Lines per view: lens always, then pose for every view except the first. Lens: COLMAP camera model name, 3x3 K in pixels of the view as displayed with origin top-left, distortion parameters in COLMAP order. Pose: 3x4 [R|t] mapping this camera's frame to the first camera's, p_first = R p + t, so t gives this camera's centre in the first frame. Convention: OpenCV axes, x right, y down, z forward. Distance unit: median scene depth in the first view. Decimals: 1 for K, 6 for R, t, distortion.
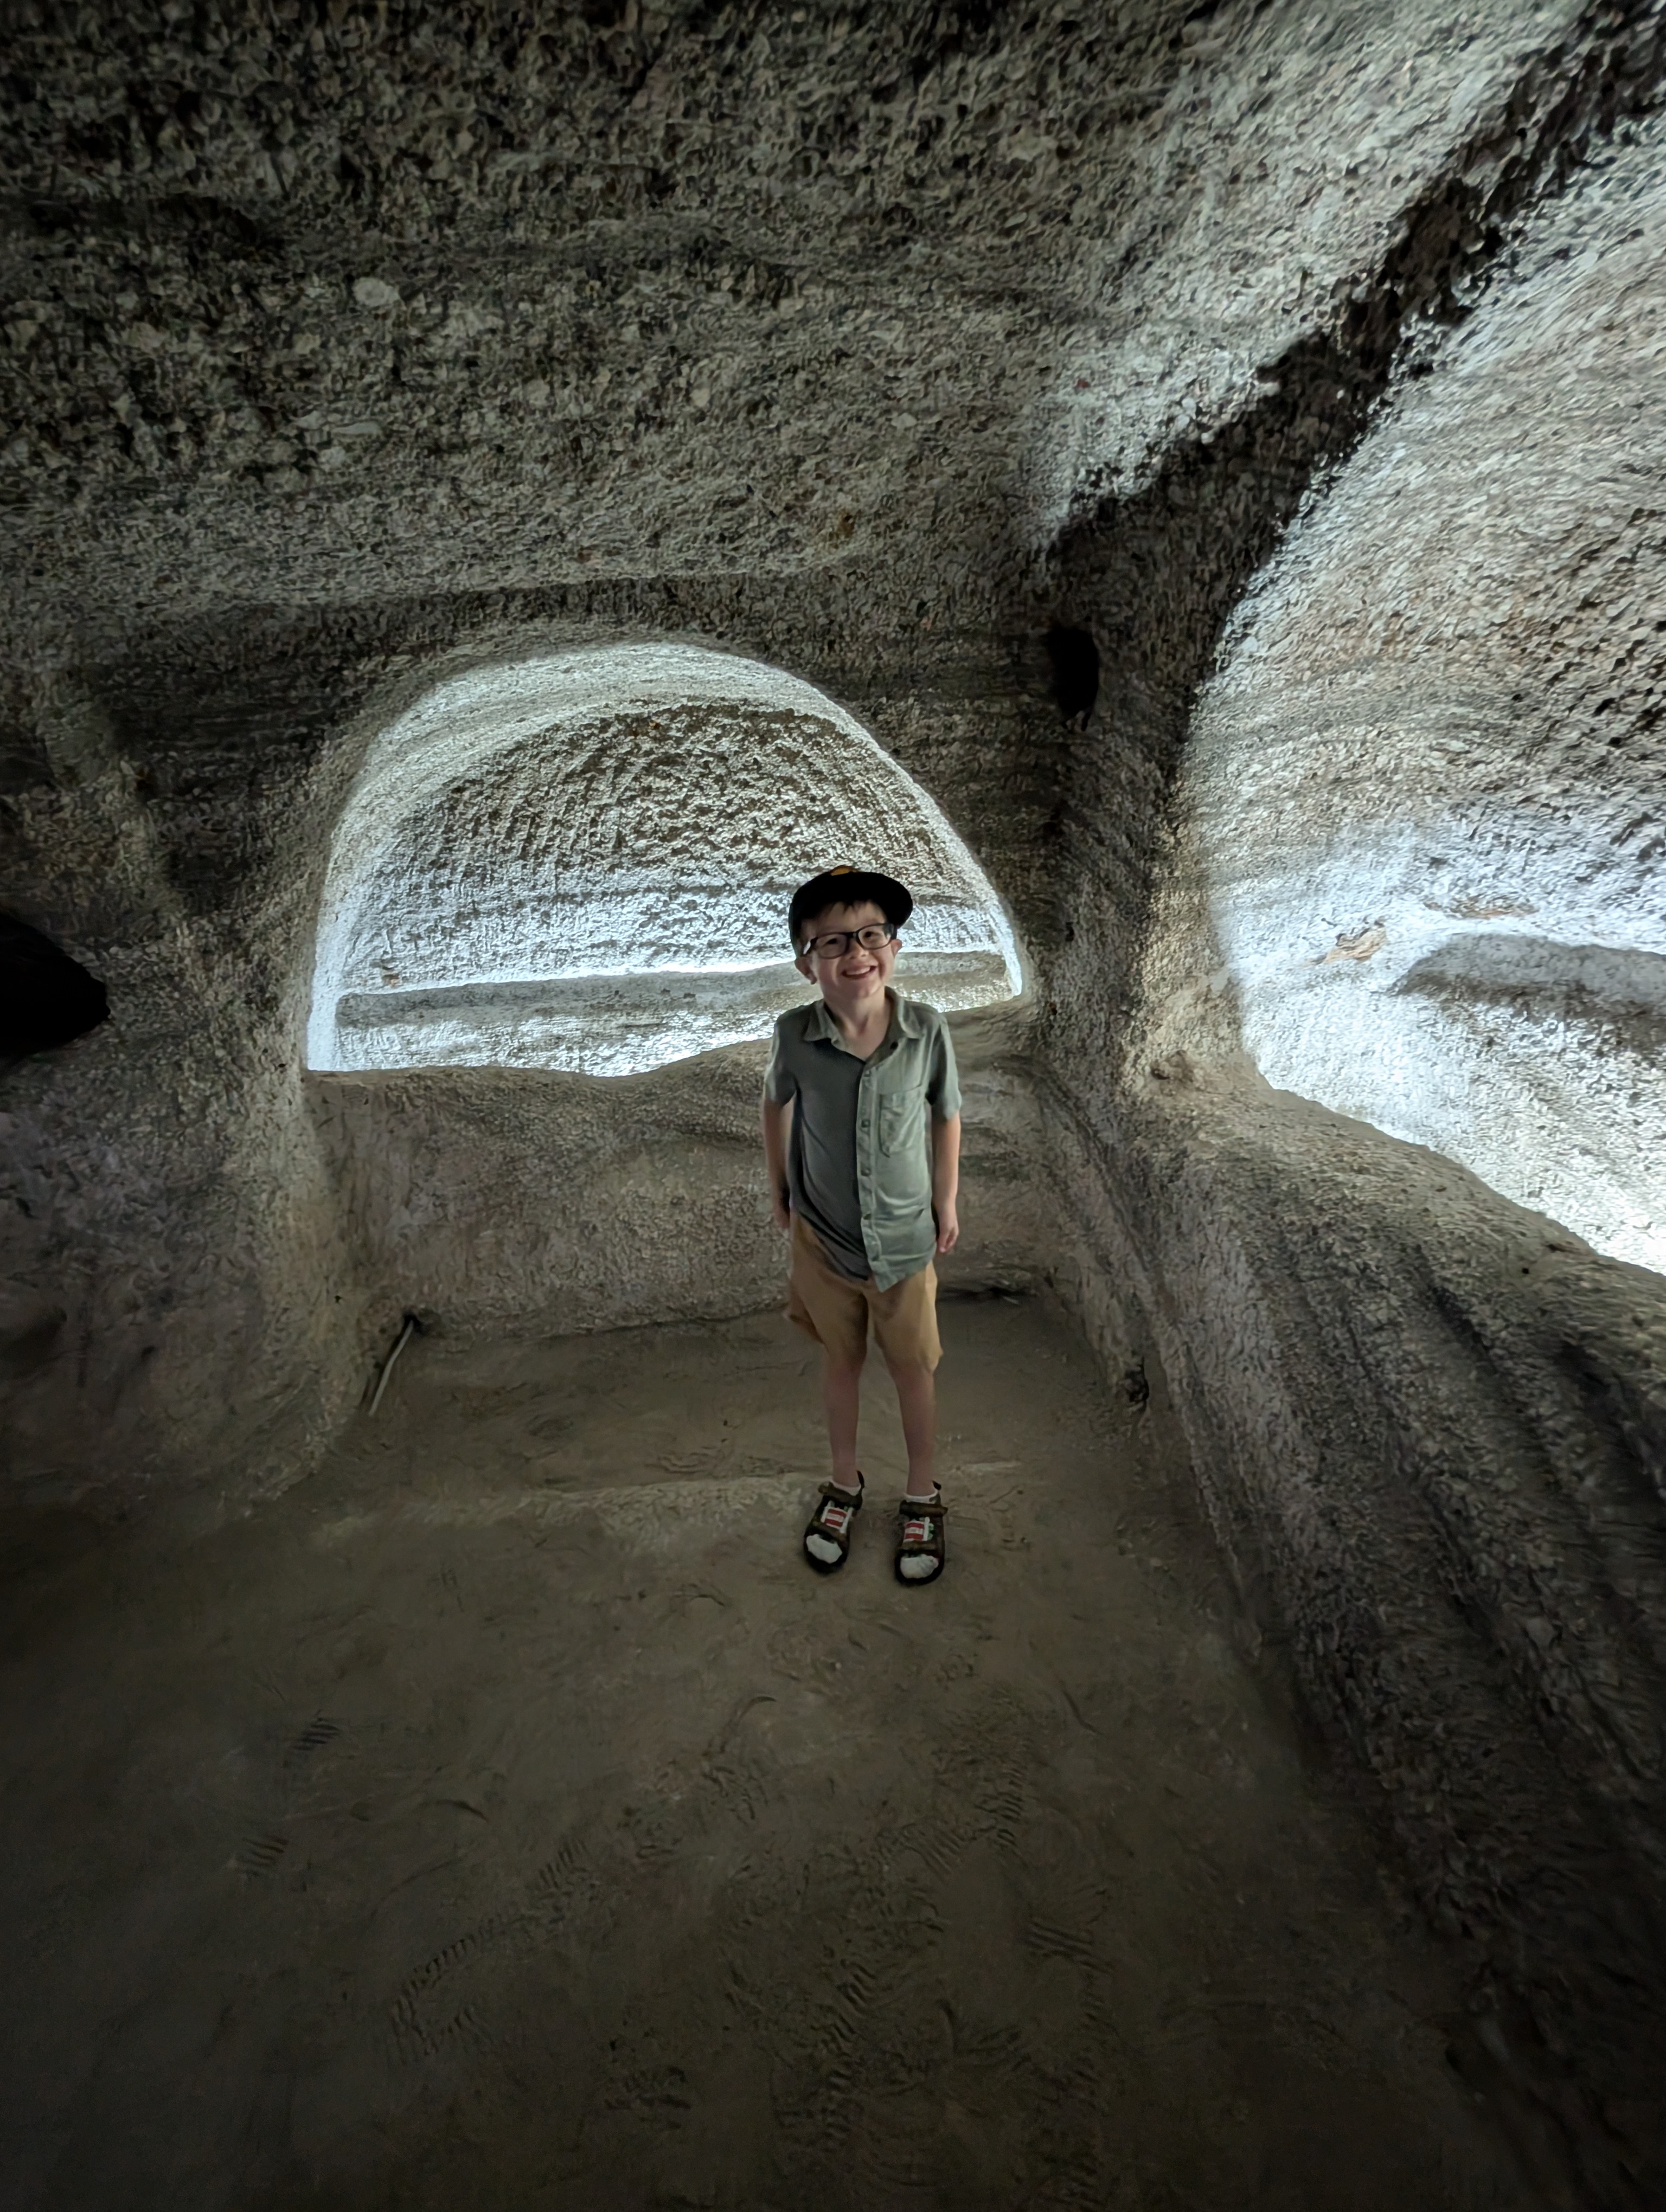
lens RADIAL K [[845.9, 0, 831.1], [0, 845.9, 1103.3], [0, 0, 1]] dist [0.009907, -0.001301]
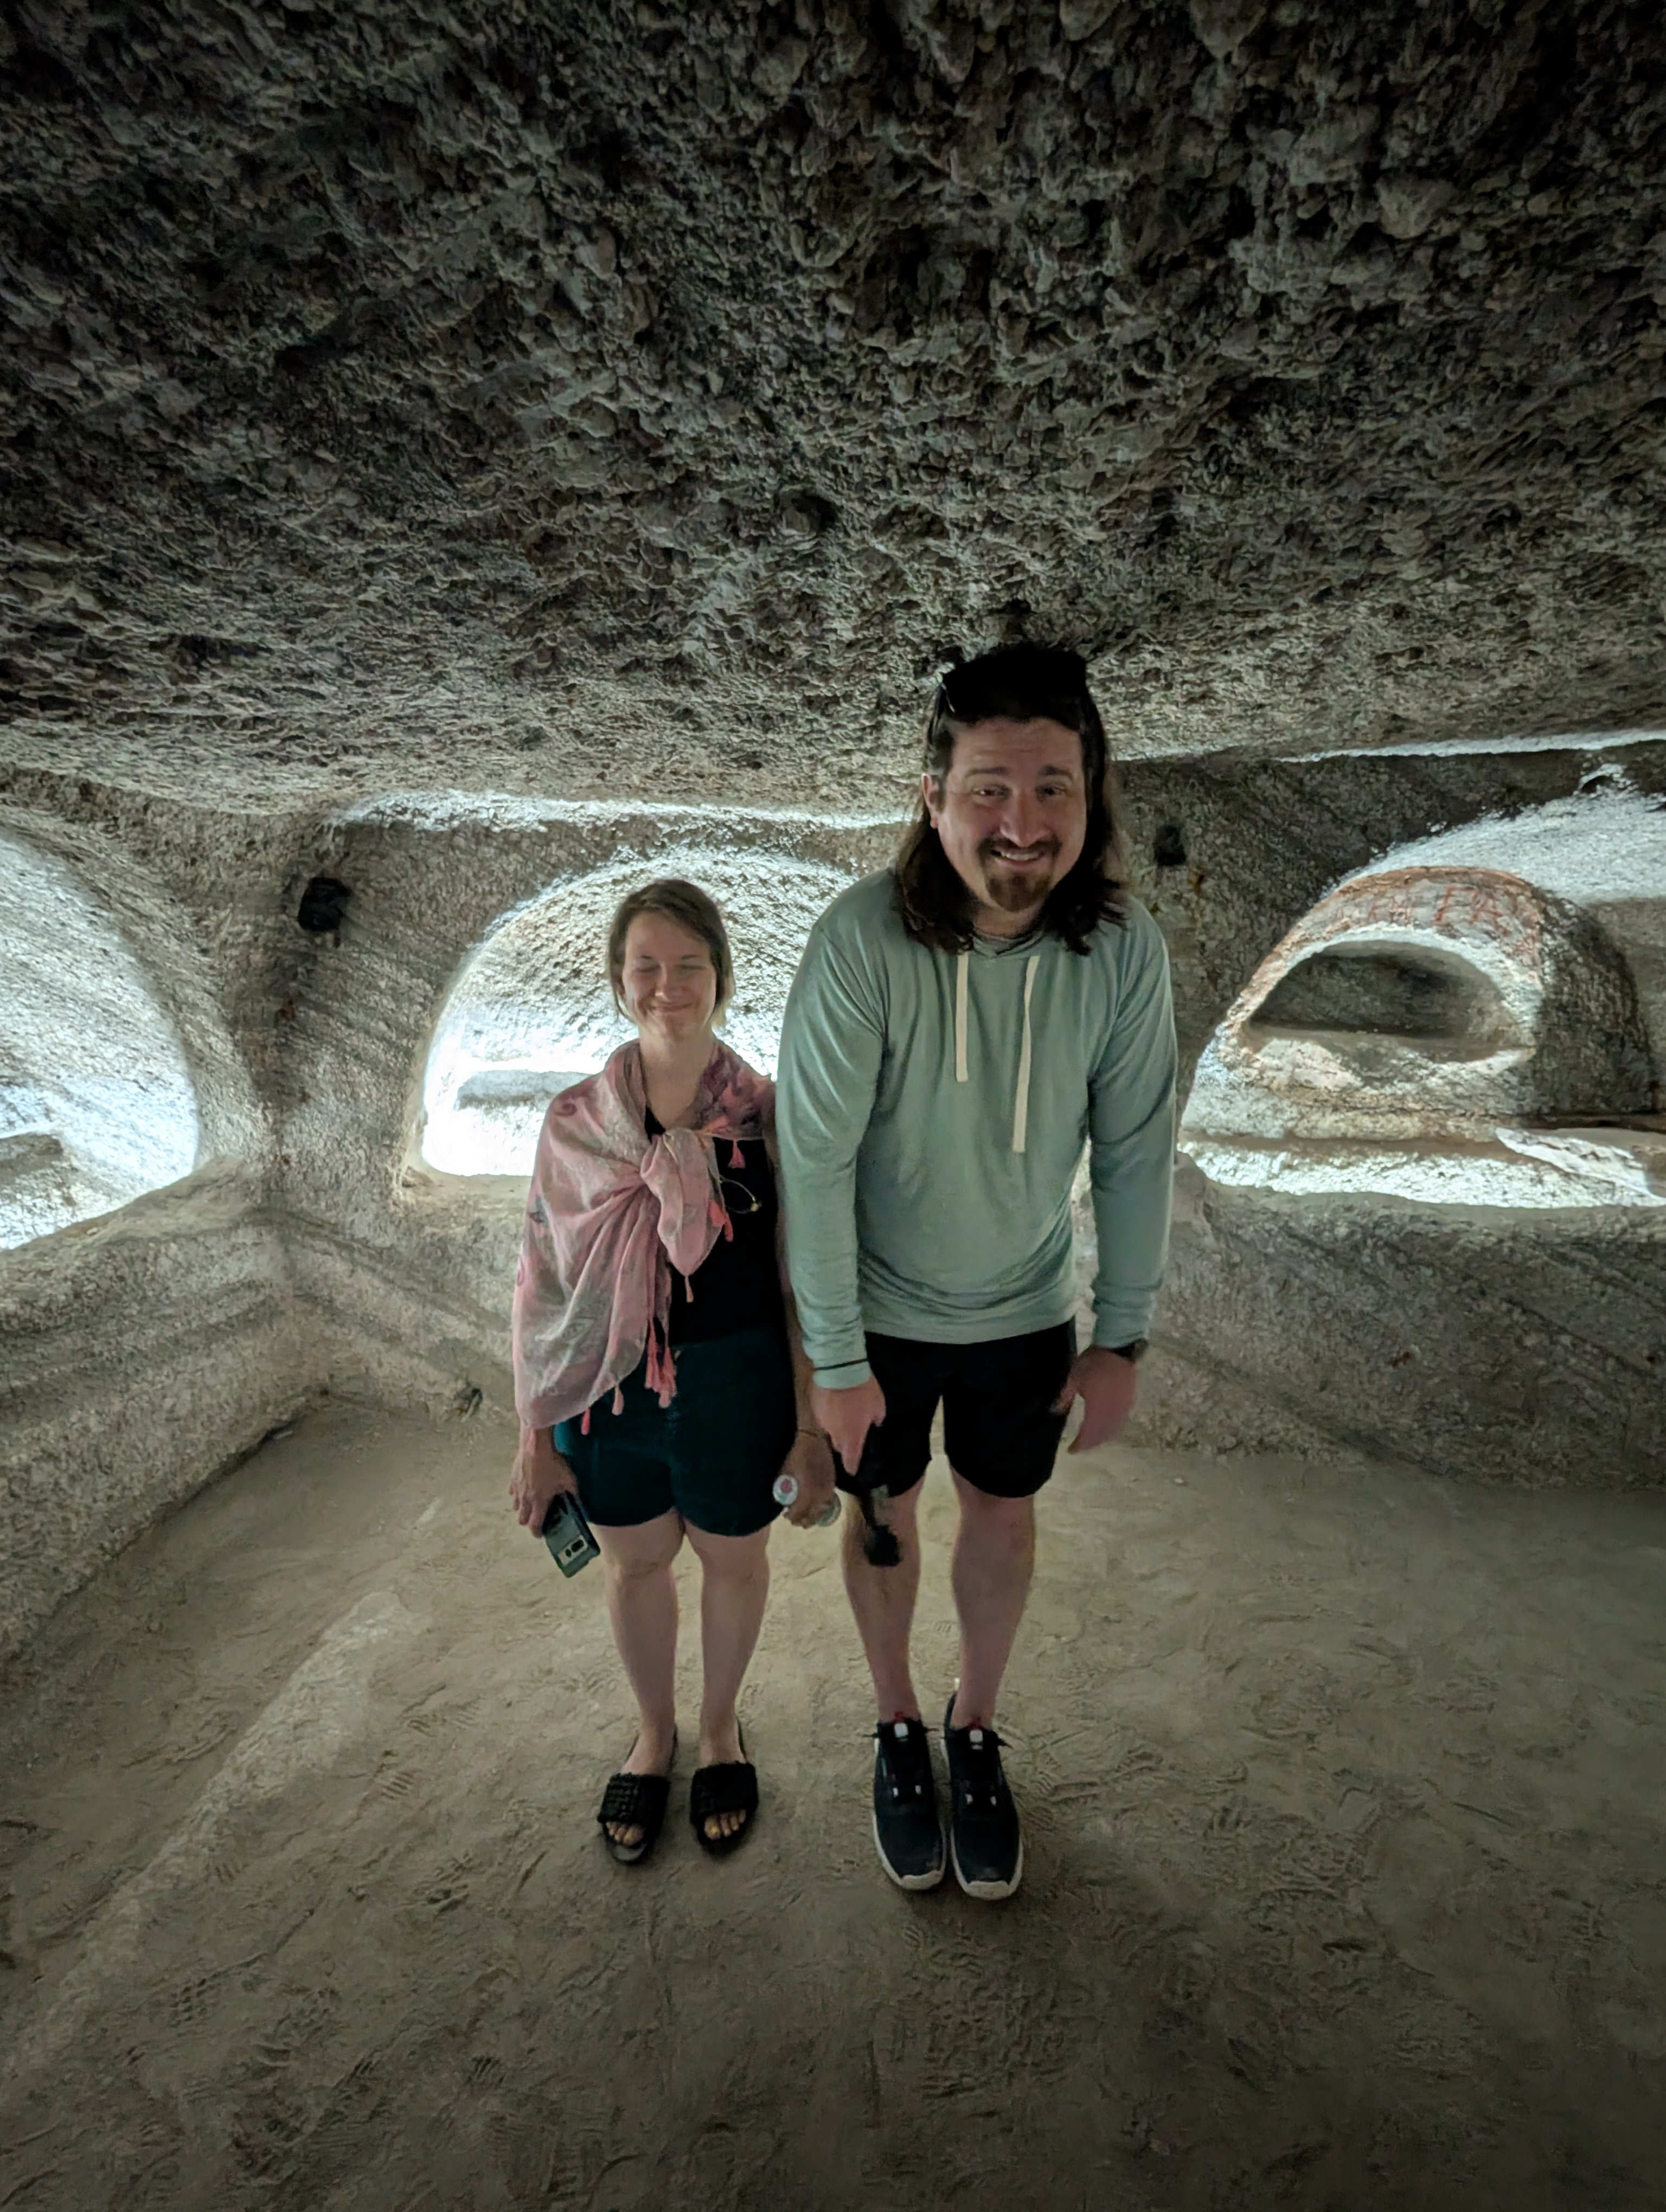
lens RADIAL K [[845.9, 0, 830.6], [0, 845.9, 1110.9], [0, 0, 1]] dist [0.009907, -0.001301]
pose [[0.062621, -0.128507, 0.989730, -0.993925], [0.258491, 0.959926, 0.108283, -0.128871], [-0.963982, 0.249055, 0.093329, 0.175721]]
